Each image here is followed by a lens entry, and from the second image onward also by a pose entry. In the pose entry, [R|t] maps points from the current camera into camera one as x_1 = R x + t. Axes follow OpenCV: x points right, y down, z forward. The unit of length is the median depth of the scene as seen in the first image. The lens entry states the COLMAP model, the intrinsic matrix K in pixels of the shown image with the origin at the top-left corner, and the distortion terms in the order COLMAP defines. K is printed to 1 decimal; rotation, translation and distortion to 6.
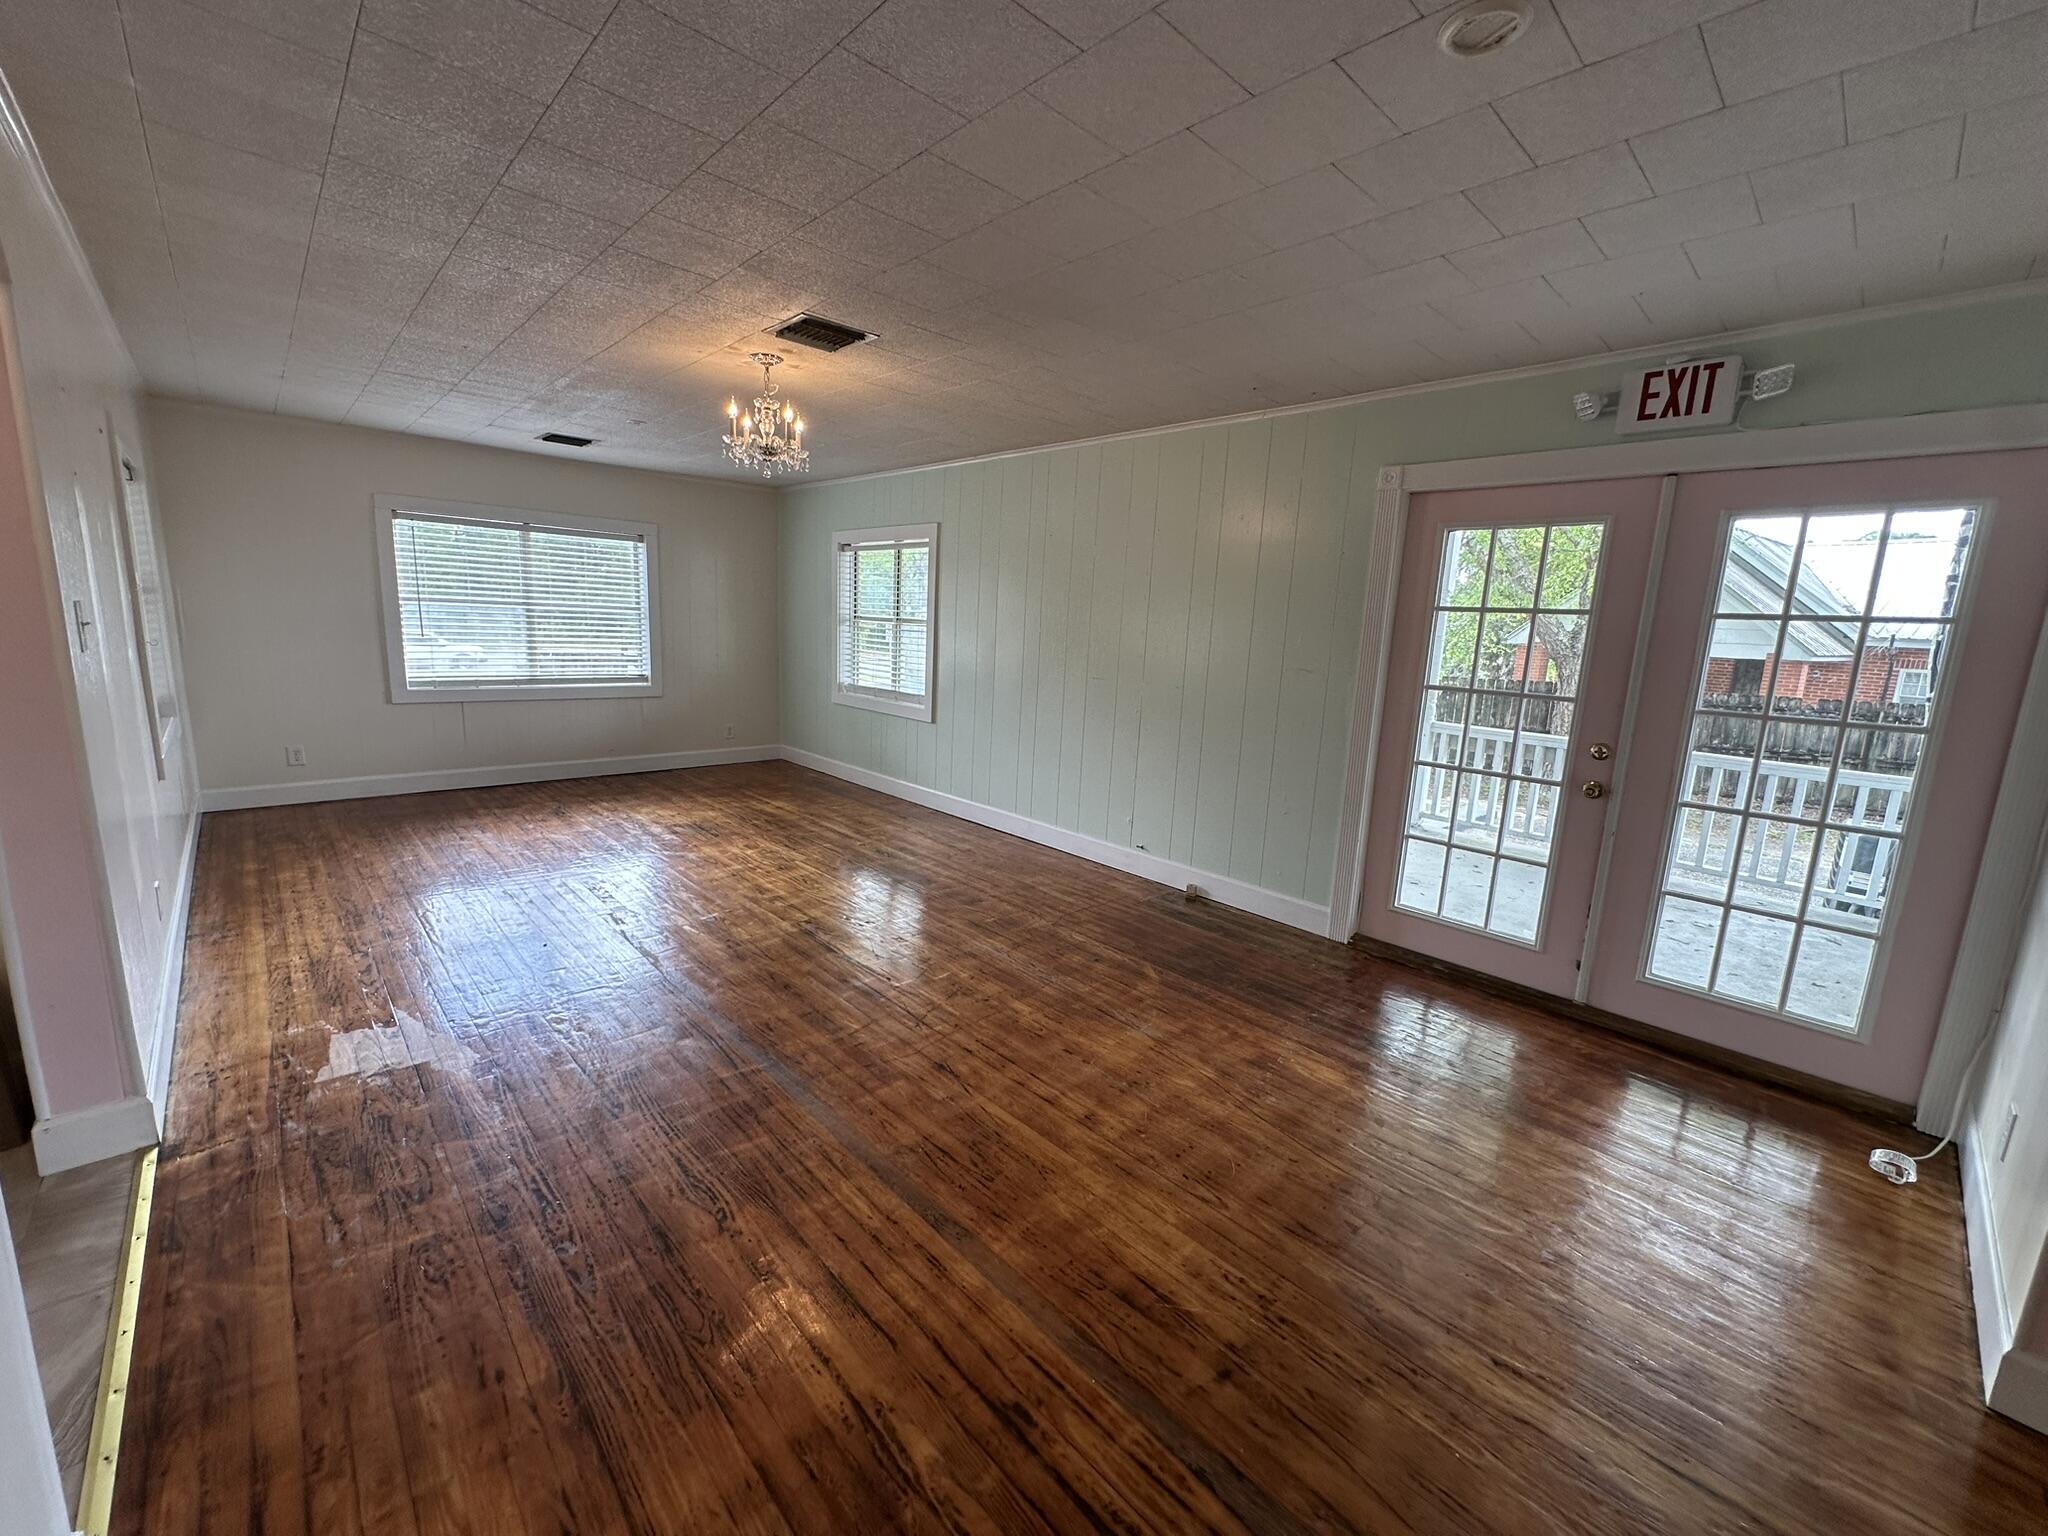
lens RADIAL K [[814.4, 0, 1024.0], [0, 814.4, 768.0], [0, 0, 1]] dist [-0.004624, -0.000019]
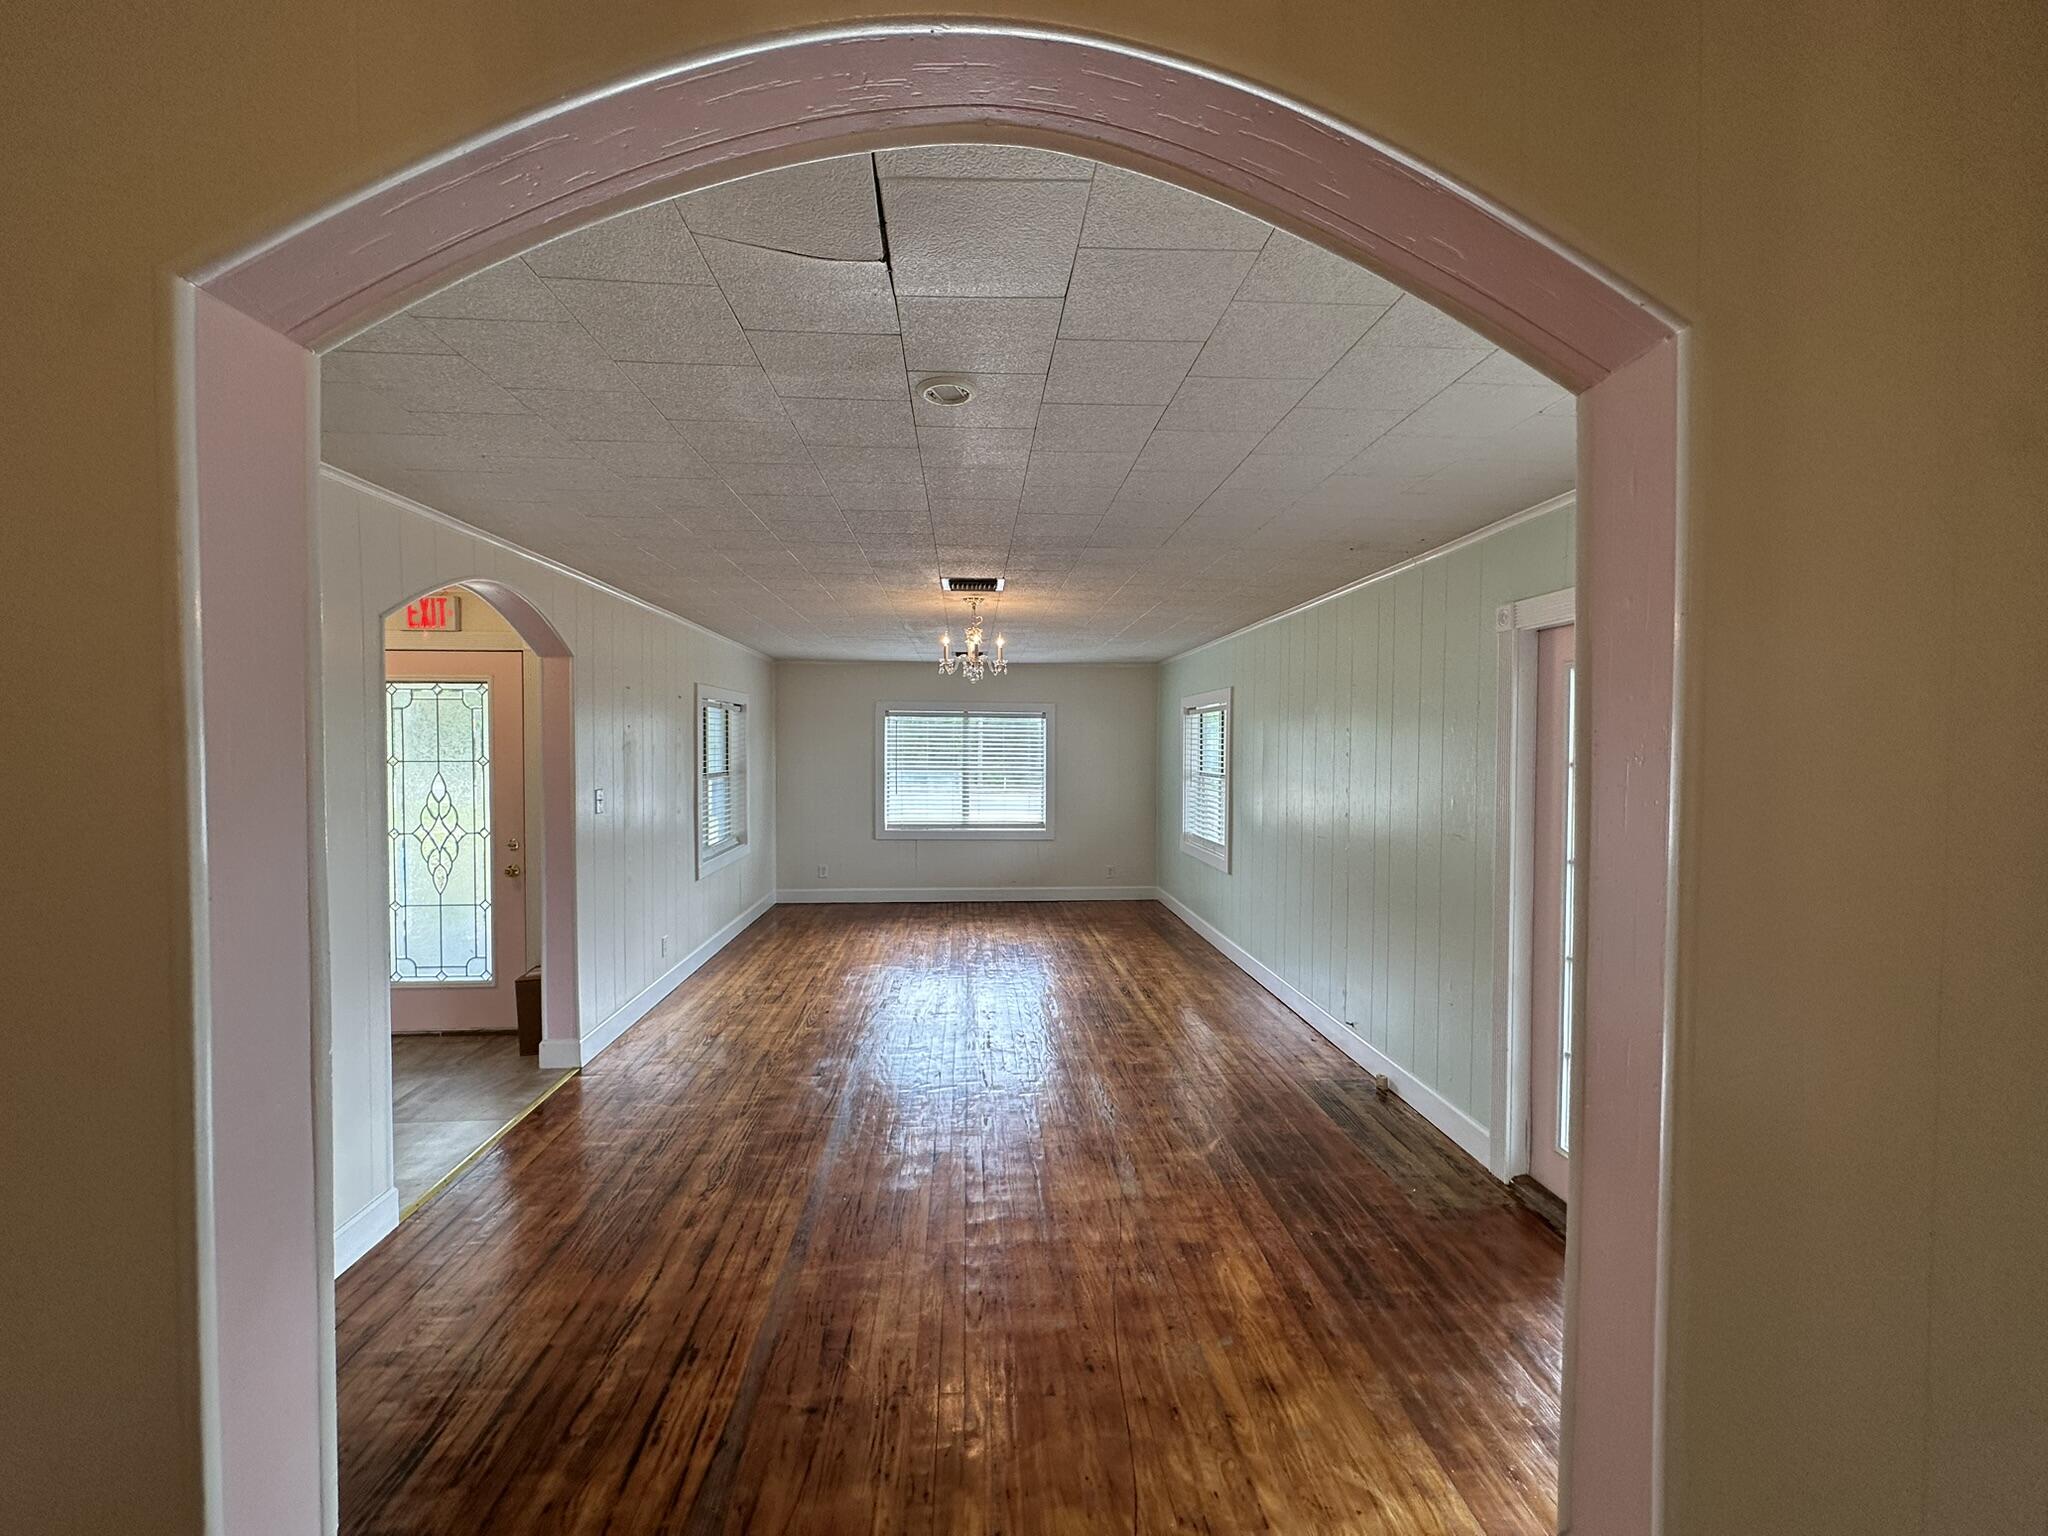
lens RADIAL K [[814.4, 0, 1024.0], [0, 814.4, 768.0], [0, 0, 1]] dist [-0.004624, -0.000019]
pose [[0.772810, -0.024652, -0.634159, 0.543827], [-0.085107, 0.986194, -0.142052, -0.030254], [0.628906, 0.163750, 0.760042, 0.041482]]
